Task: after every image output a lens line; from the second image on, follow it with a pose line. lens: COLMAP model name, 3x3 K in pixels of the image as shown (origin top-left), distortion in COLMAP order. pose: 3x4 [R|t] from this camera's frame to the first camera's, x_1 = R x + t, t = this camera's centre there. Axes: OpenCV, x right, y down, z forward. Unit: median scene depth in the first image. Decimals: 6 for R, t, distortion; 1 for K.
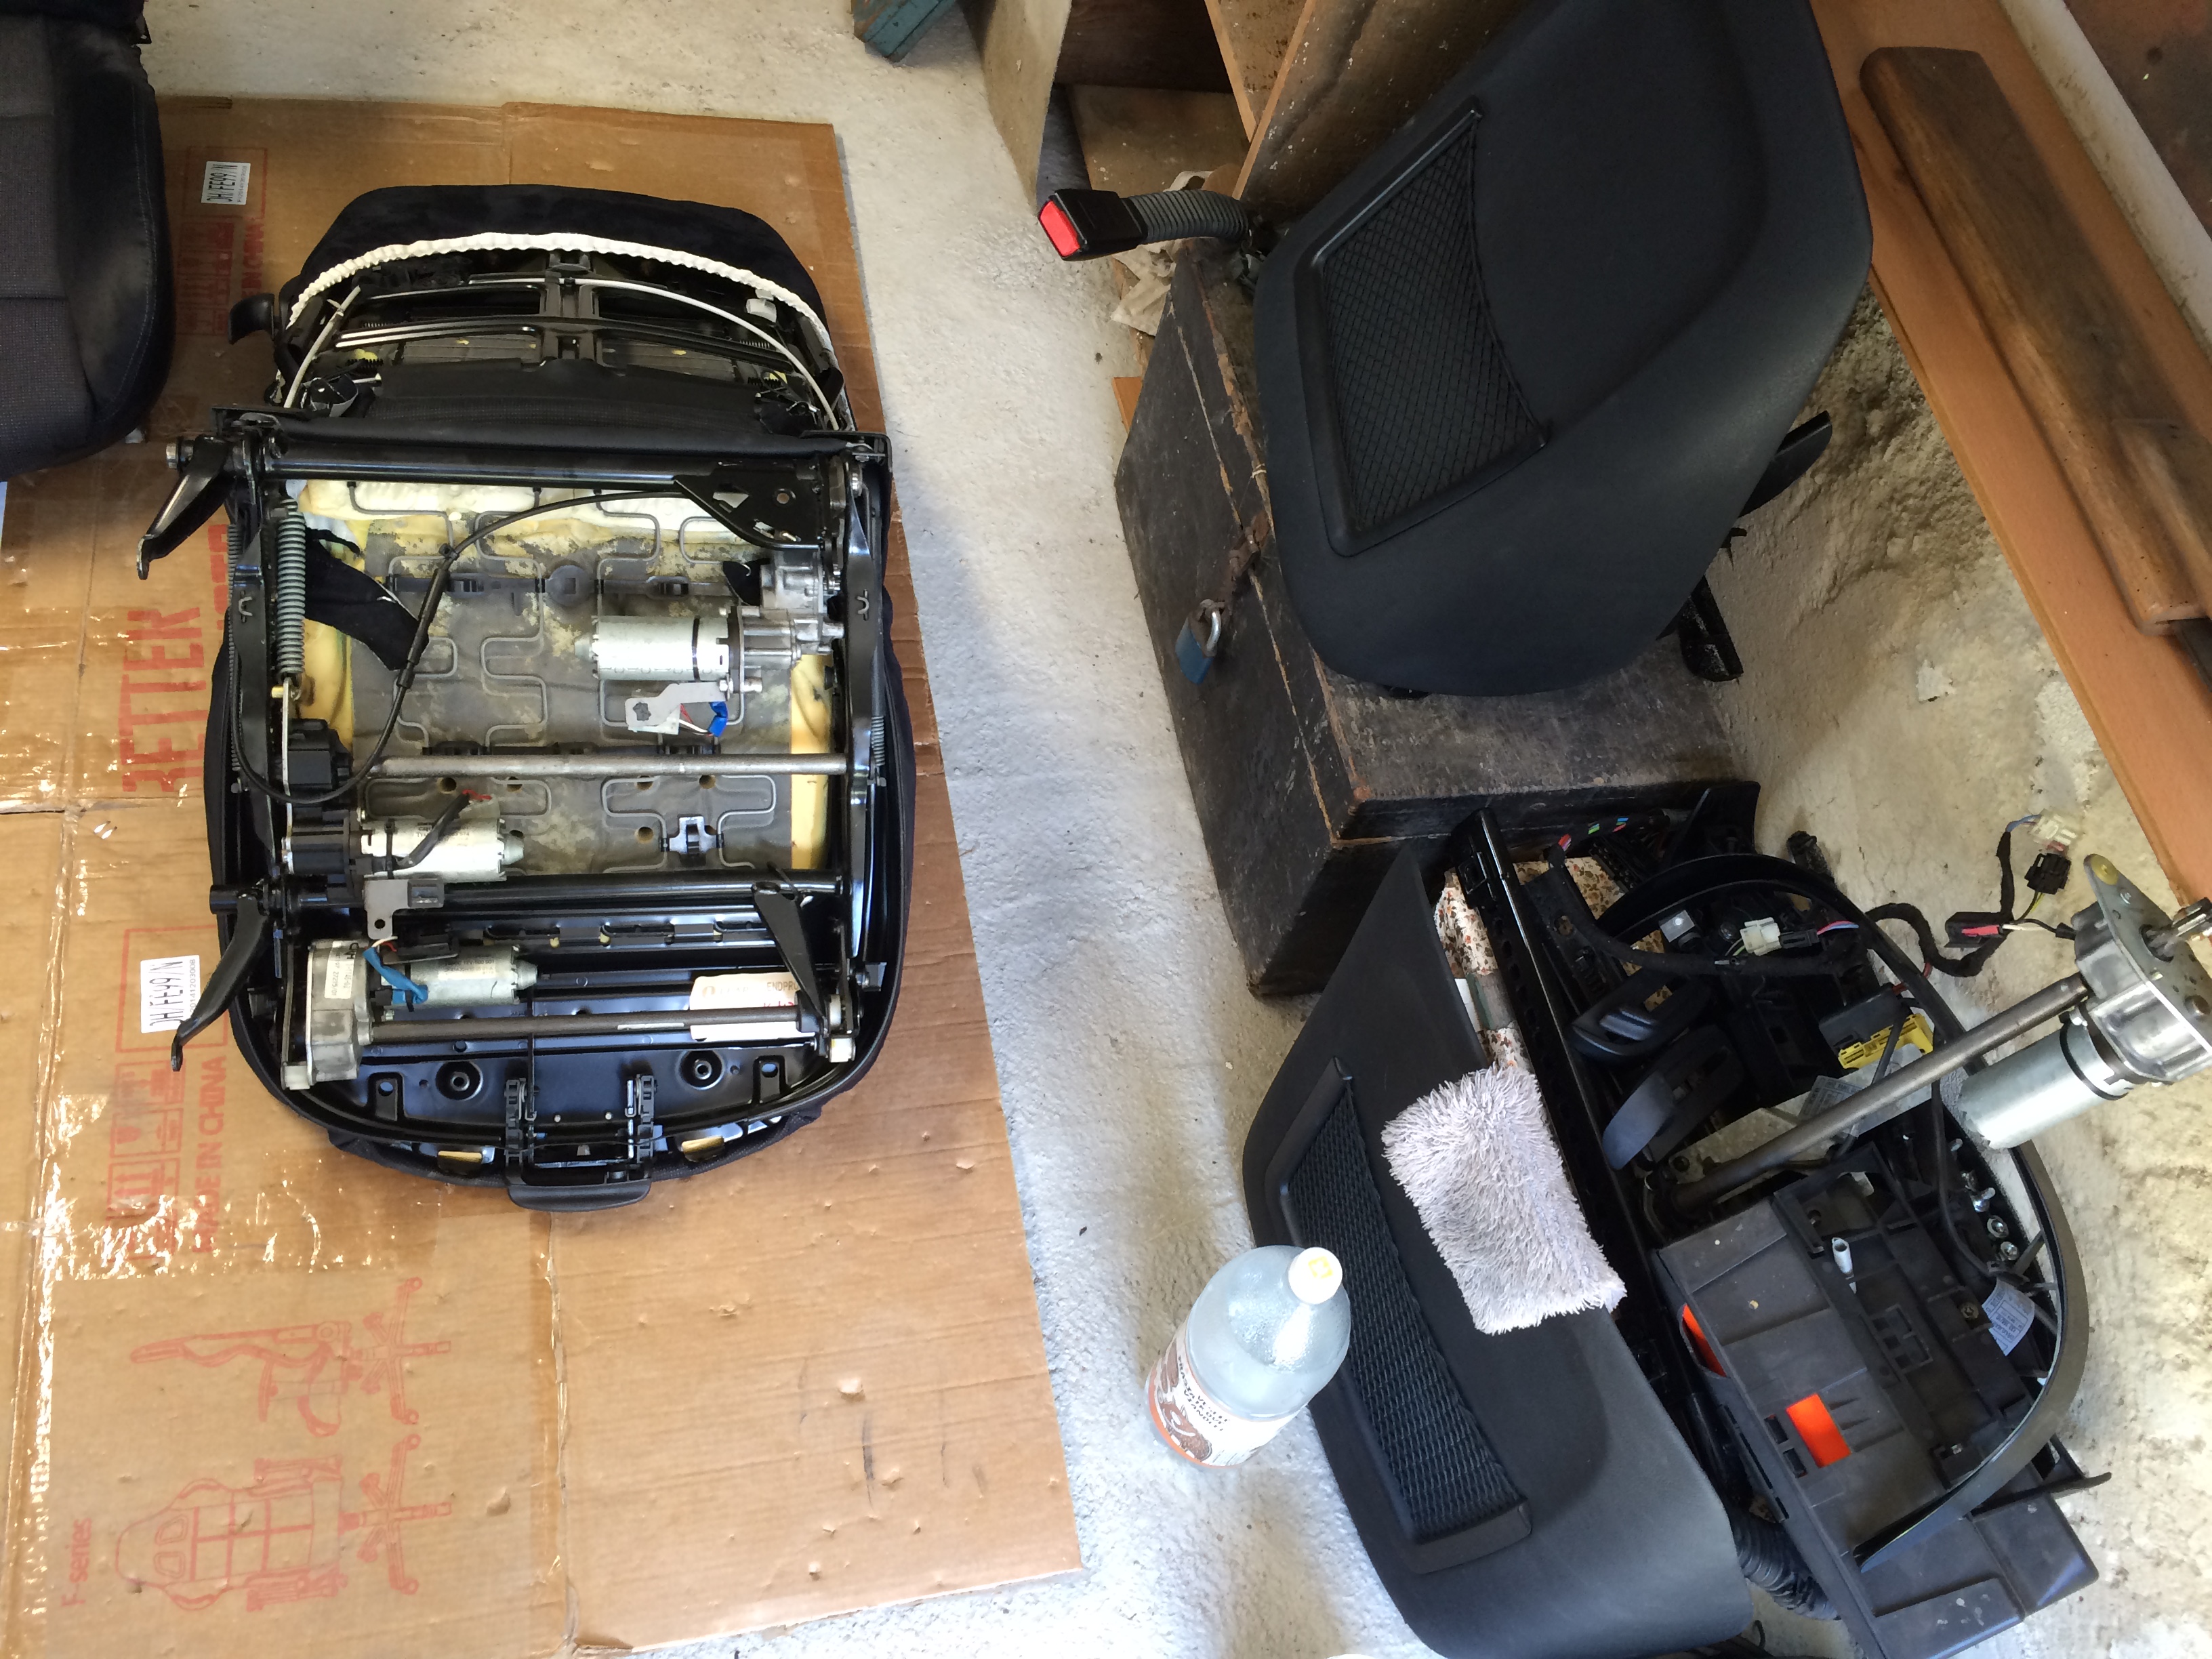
lens RADIAL K [[1868.3, 0, 1108.3], [0, 1868.3, 823.0], [0, 0, 1]] dist [0.035306, -0.022501]
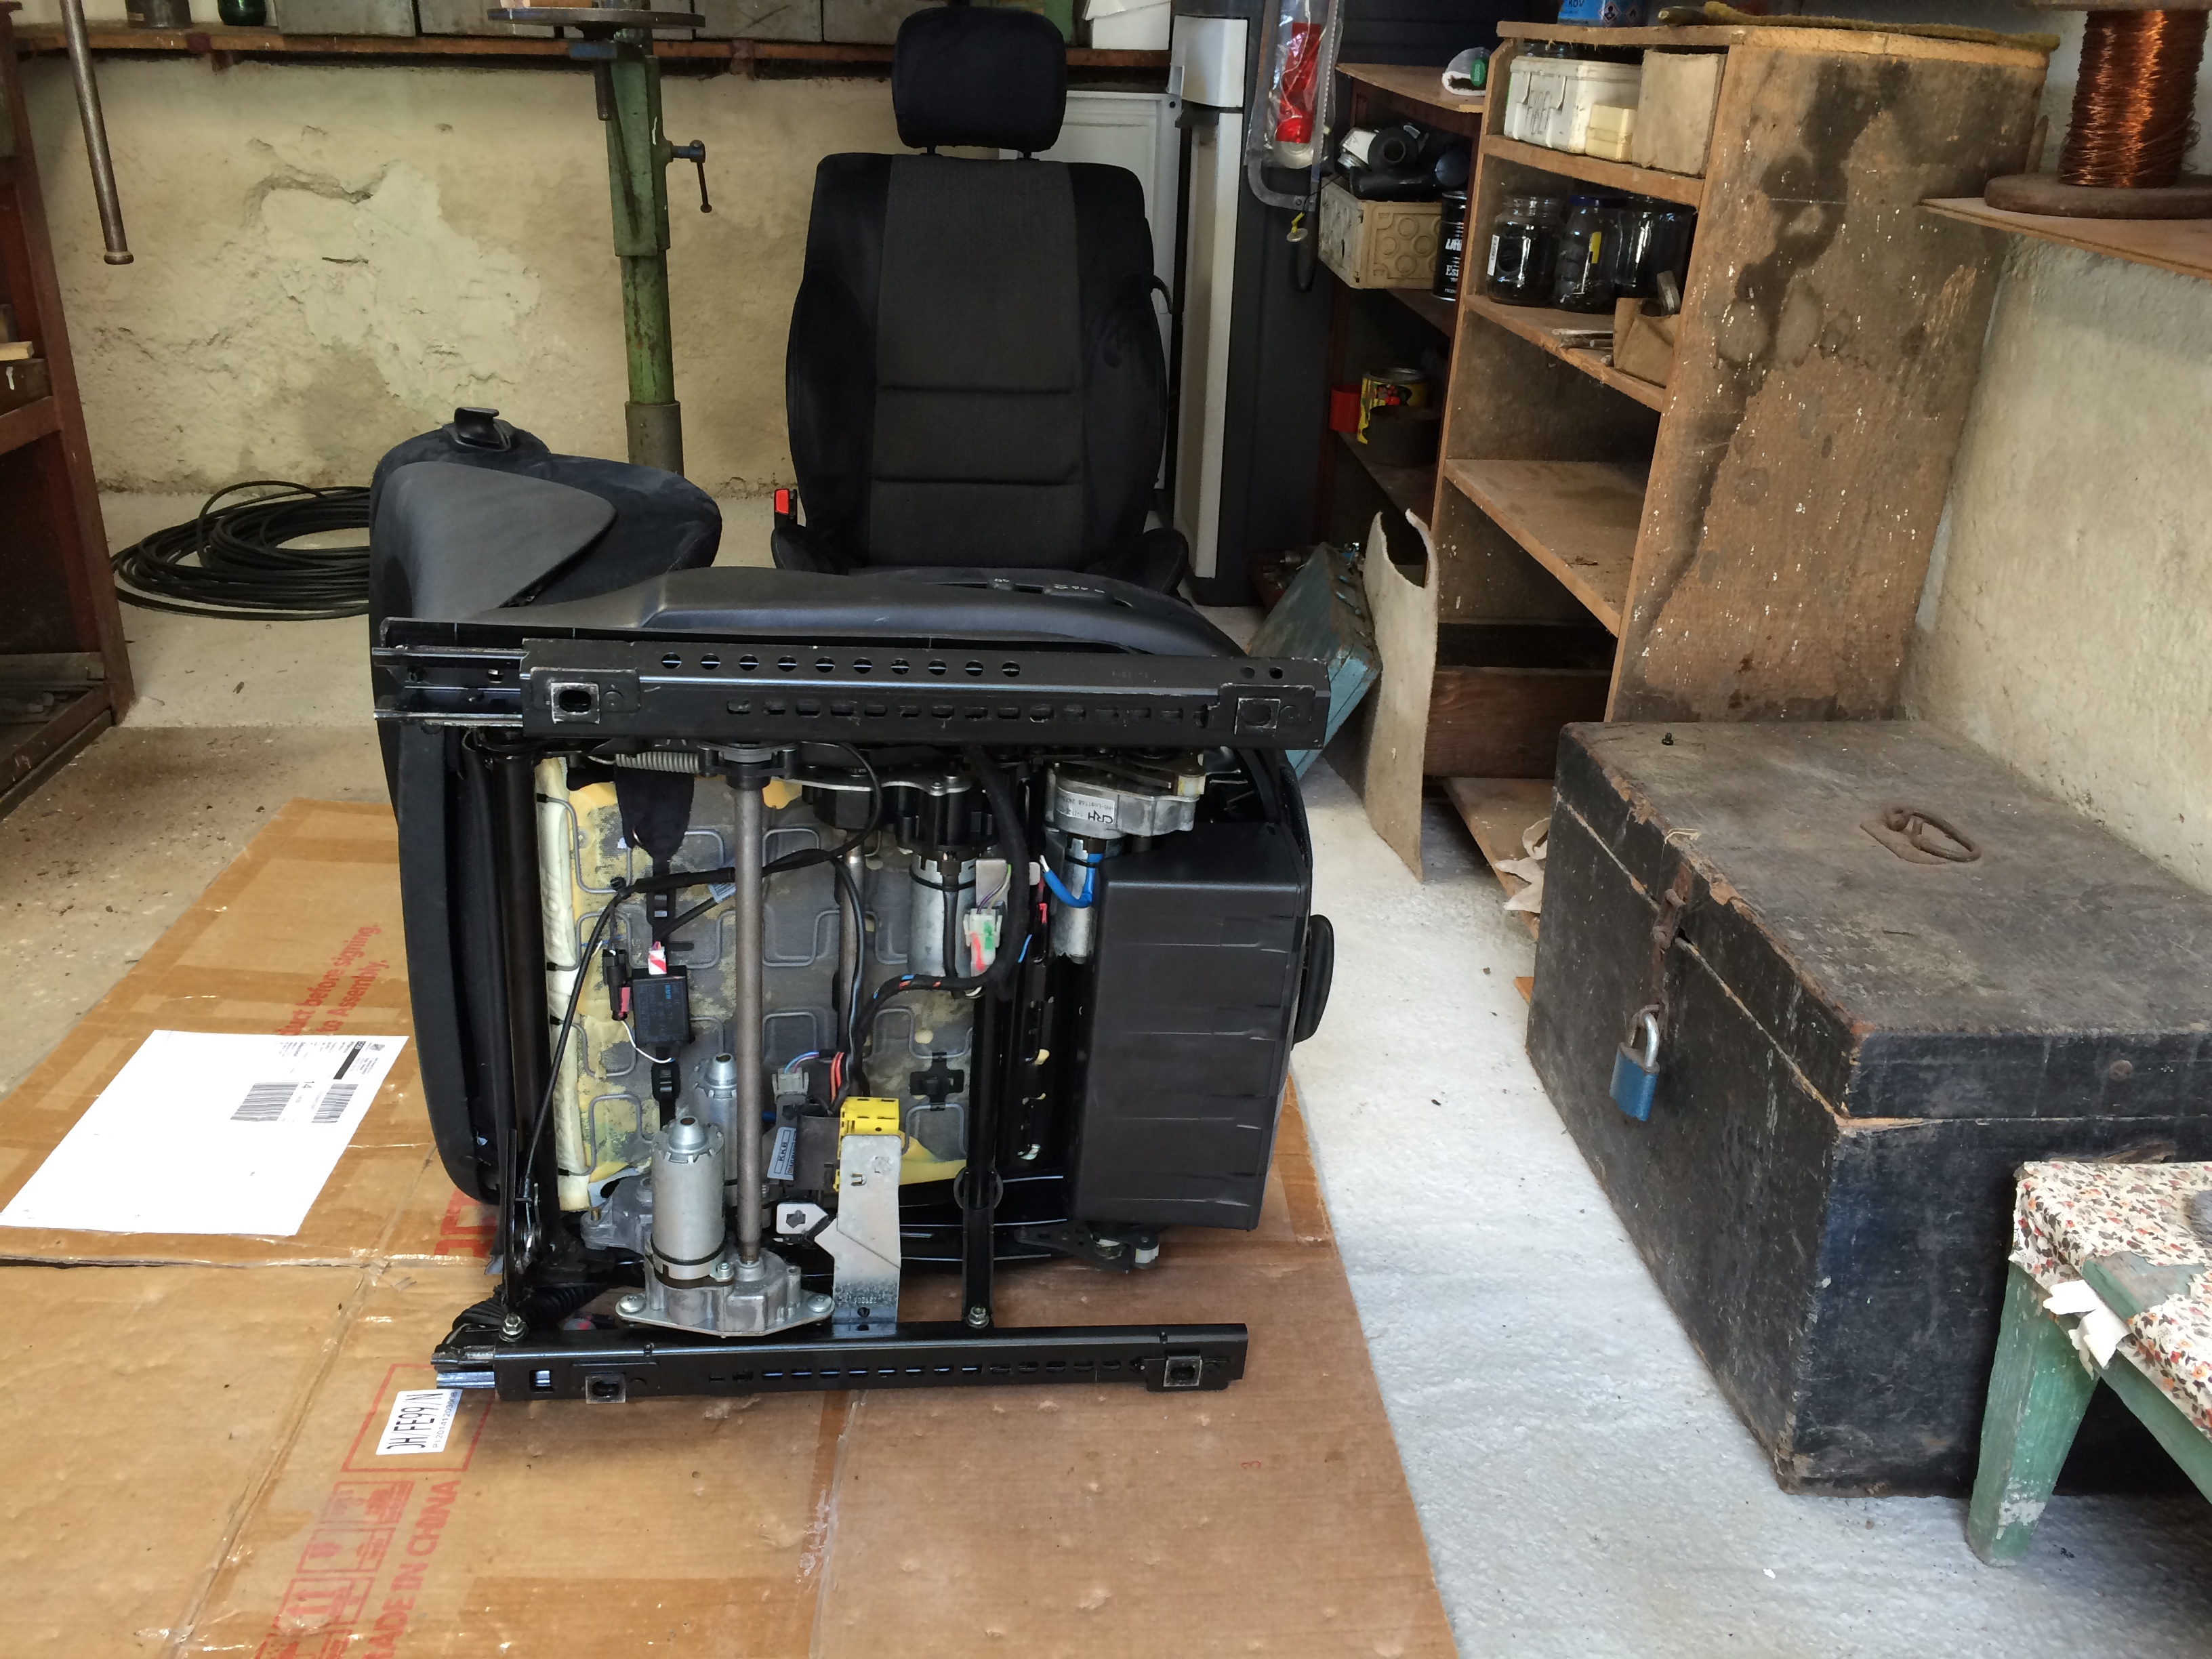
lens RADIAL K [[1868.3, 0, 1102.2], [0, 1868.3, 829.3], [0, 0, 1]] dist [0.035306, -0.022501]
pose [[0.973022, -0.116729, -0.199004, -0.004925], [-0.025632, 0.802528, -0.596063, 0.337647], [0.229284, 0.585084, 0.777886, 0.240865]]
